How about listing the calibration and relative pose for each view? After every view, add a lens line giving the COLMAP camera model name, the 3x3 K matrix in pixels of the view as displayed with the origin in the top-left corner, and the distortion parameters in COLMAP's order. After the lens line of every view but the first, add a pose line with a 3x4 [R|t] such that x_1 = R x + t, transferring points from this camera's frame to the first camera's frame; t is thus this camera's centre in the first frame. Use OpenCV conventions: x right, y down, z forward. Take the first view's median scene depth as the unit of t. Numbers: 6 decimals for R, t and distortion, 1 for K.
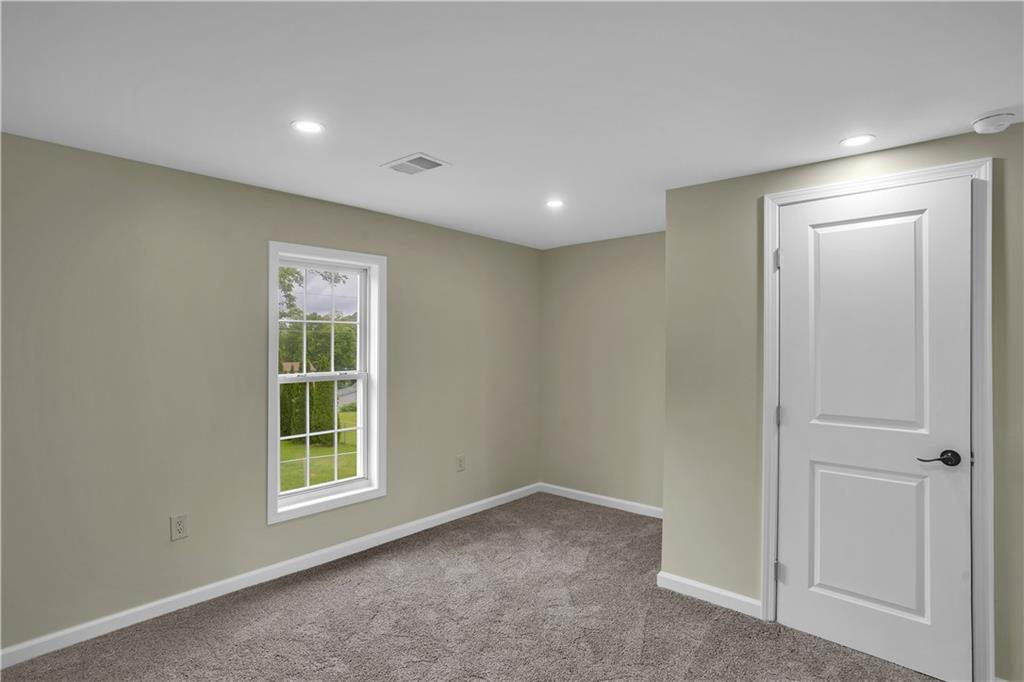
lens RADIAL K [[501.4, 0, 512.0], [0, 501.4, 341.0], [0, 0, 1]] dist [-0.078081, 0.034450]
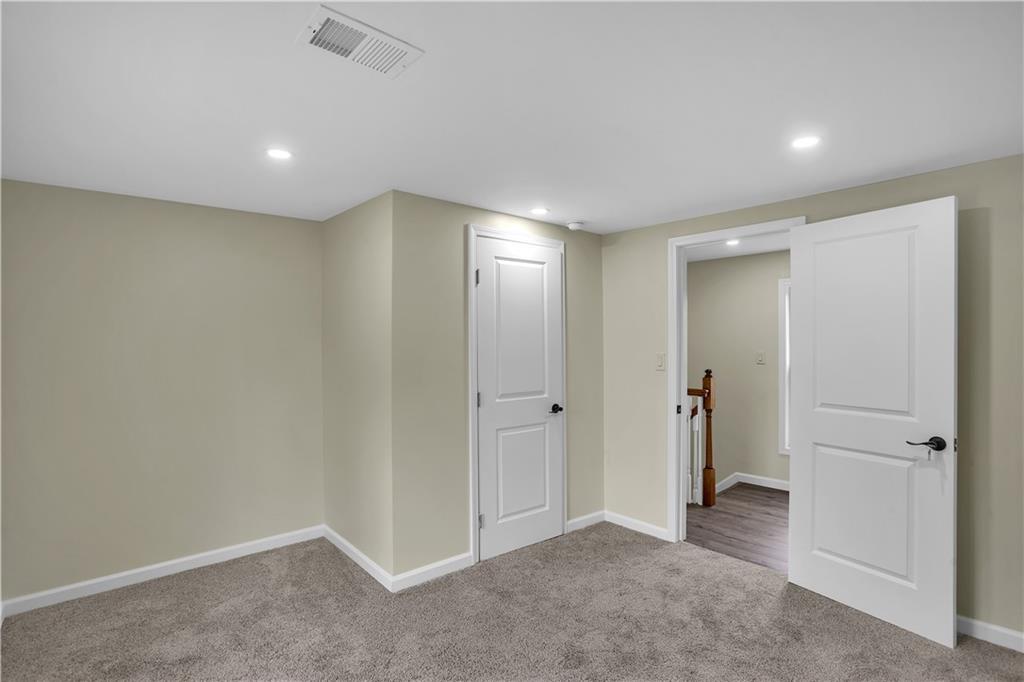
lens RADIAL K [[501.4, 0, 512.0], [0, 501.4, 341.0], [0, 0, 1]] dist [-0.078081, 0.034450]
pose [[0.138509, 0.002322, 0.990358, -0.761031], [-0.003444, 0.999992, -0.001863, 0.001715], [-0.990355, -0.003153, 0.138516, 0.760854]]
